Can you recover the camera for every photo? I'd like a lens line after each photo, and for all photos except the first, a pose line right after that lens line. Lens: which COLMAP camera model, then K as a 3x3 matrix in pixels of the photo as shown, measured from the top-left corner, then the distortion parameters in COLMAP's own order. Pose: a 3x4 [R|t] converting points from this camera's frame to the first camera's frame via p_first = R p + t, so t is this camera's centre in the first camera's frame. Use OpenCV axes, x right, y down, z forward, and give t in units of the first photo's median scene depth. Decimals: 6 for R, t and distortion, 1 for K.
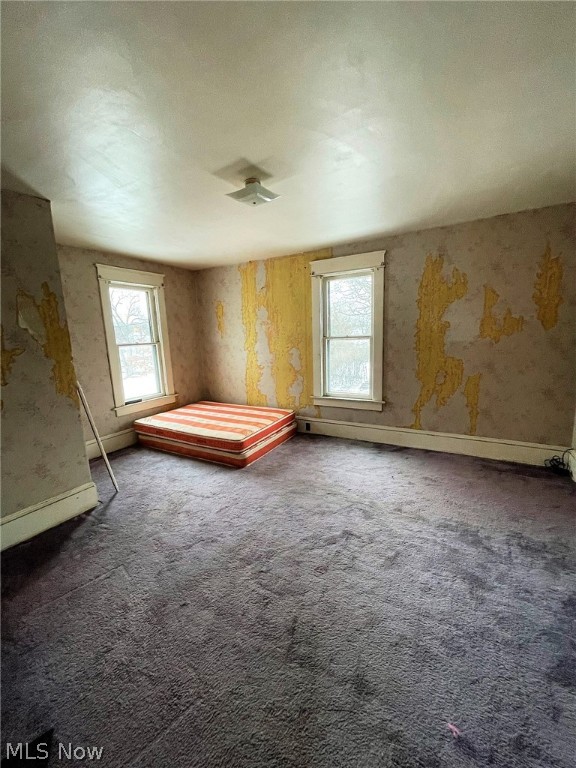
lens RADIAL K [[311.3, 0, 290.3], [0, 311.3, 384.0], [0, 0, 1]] dist [-0.005773, 0.001459]
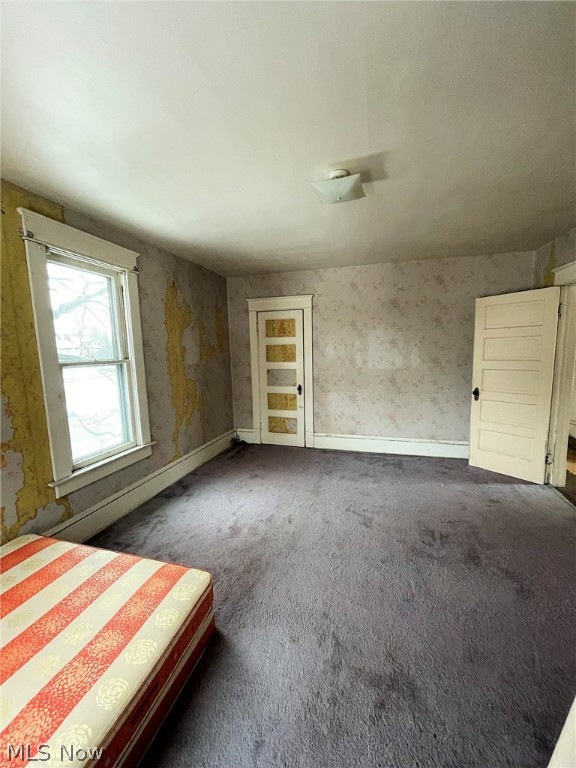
lens RADIAL K [[311.3, 0, 292.4], [0, 311.3, 387.9], [0, 0, 1]] dist [-0.005773, 0.001459]
pose [[-0.242487, -0.082876, 0.966608, -0.577924], [0.177005, 0.975842, 0.128072, -0.124702], [-0.953871, 0.202150, -0.221960, 0.858078]]
